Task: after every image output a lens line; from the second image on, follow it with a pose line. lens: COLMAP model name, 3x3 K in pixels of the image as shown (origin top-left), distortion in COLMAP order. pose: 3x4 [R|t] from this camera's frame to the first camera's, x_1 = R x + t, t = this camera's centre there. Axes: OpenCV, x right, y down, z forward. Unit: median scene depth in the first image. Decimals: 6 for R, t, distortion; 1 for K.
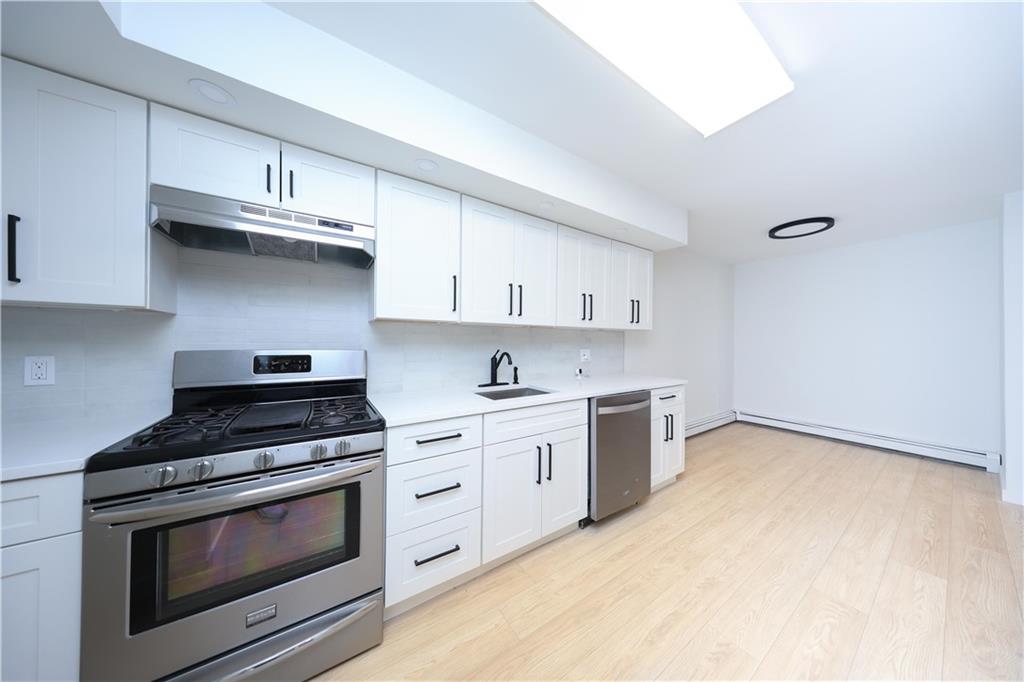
lens RADIAL K [[292.7, 0, 512.0], [0, 292.7, 341.9], [0, 0, 1]] dist [0.000987, -0.000018]
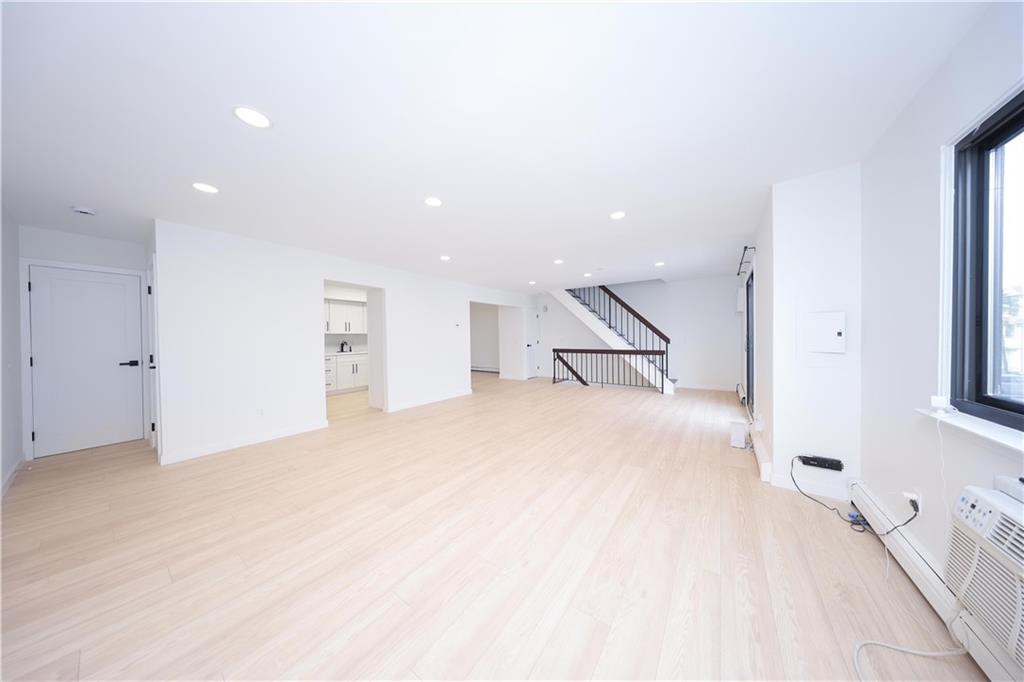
lens RADIAL K [[292.7, 0, 513.7], [0, 292.7, 339.8], [0, 0, 1]] dist [0.000987, -0.000018]
pose [[0.930754, -0.021459, 0.365016, 0.564766], [0.017687, 0.999750, 0.013676, 0.001971], [-0.365218, -0.006273, 0.930901, -2.925181]]
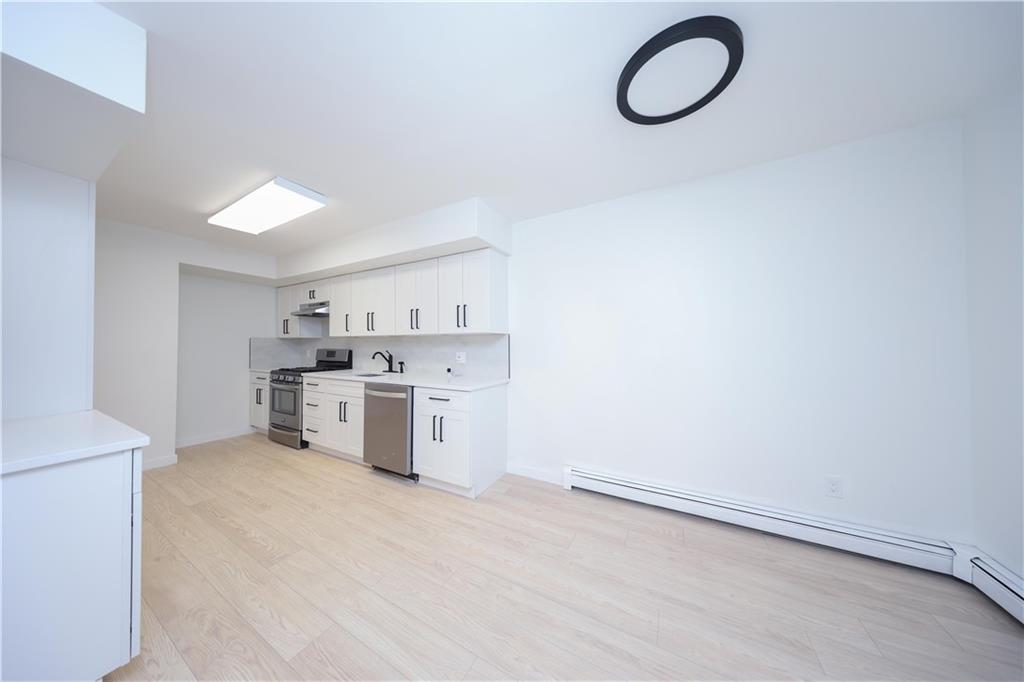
lens RADIAL K [[292.7, 0, 512.9], [0, 292.7, 343.3], [0, 0, 1]] dist [0.000987, -0.000018]
pose [[0.474716, -0.013475, -0.880036, 1.744718], [-0.004465, 0.999833, -0.017718, 0.011158], [0.880127, 0.012341, 0.474577, 0.822443]]
